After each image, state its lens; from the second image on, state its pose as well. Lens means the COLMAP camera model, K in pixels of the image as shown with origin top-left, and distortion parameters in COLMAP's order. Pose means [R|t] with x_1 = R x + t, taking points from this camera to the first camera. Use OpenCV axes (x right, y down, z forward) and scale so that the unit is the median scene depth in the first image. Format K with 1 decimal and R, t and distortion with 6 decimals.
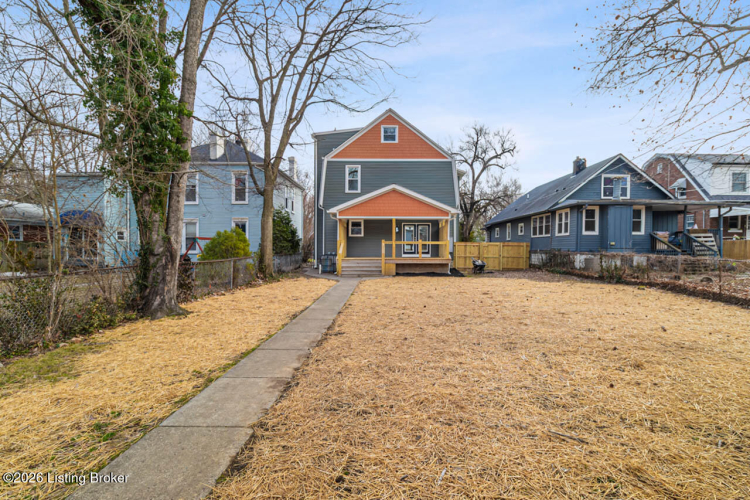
lens RADIAL K [[428.8, 0, 374.5], [0, 428.8, 265.1], [0, 0, 1]] dist [0.000482, -0.000113]
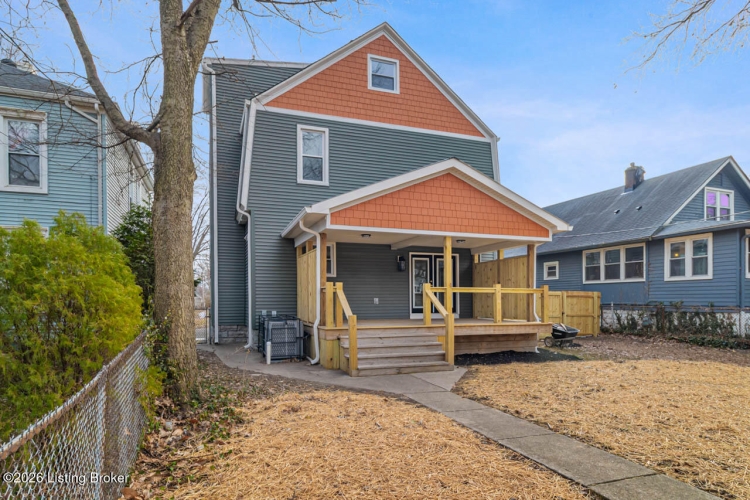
lens RADIAL K [[494.0, 0, 387.8], [0, 494.0, 306.3], [0, 0, 1]] dist [0.002112, 0.000816]
pose [[0.924927, -0.004985, 0.380113, -0.182646], [0.014003, 0.999682, -0.020963, -0.021235], [-0.379887, 0.024712, 0.924703, 0.467574]]
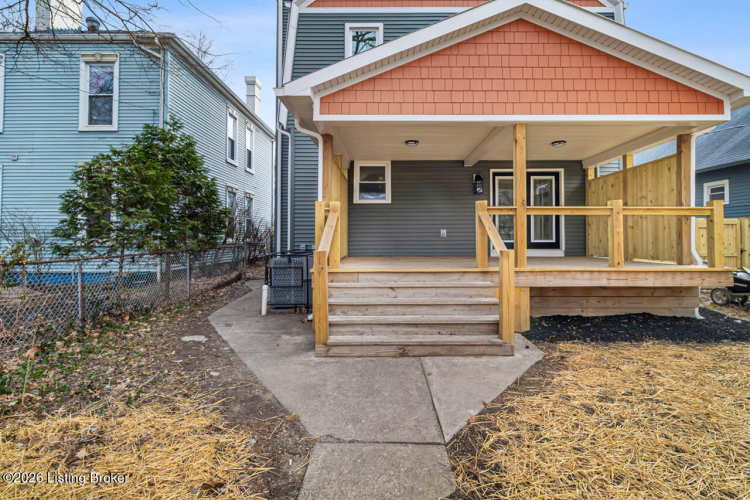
lens RADIAL K [[393.5, 0, 376.8], [0, 393.5, 237.6], [0, 0, 1]] dist [-0.000374, -0.000455]
pose [[0.999915, -0.001718, 0.012921, -0.043057], [0.002205, 0.999284, -0.037765, -0.022138], [-0.012847, 0.037790, 0.999203, 0.646003]]
